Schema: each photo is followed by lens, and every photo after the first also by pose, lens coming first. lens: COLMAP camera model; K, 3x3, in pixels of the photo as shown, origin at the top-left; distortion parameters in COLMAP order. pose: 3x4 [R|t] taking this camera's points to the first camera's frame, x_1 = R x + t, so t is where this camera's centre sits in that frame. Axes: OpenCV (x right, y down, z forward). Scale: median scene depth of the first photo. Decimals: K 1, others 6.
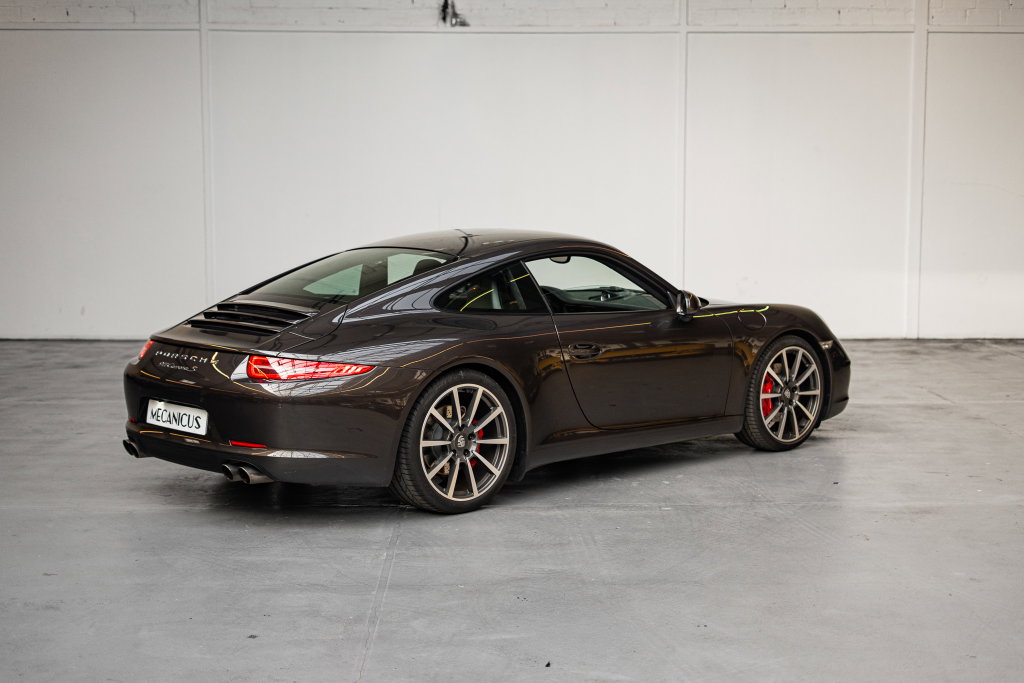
lens RADIAL K [[1497.7, 0, 512.0], [0, 1497.7, 341.5], [0, 0, 1]] dist [-0.013370, -0.002504]
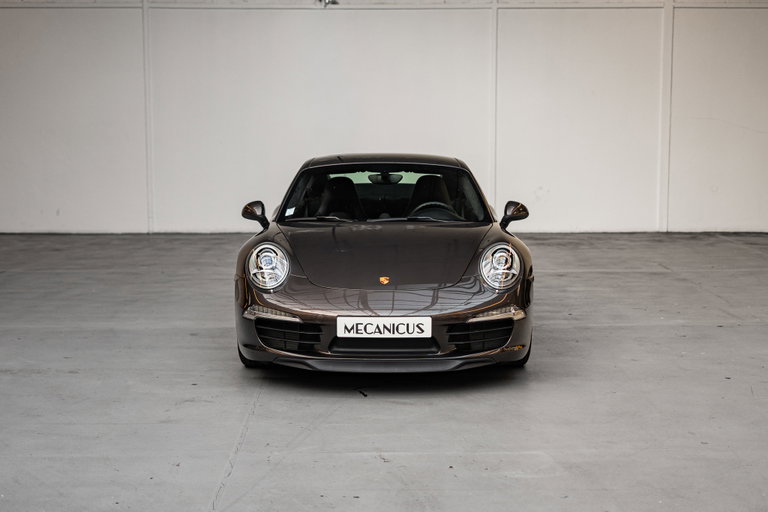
lens RADIAL K [[1218.1, 0, 373.7], [0, 1218.1, 263.3], [0, 0, 1]] dist [-0.016850, 0.026845]
pose [[0.999961, -0.000964, -0.008805, 0.013349], [0.001070, 0.999928, 0.011965, 0.013566], [0.008793, -0.011974, 0.999890, -0.118502]]
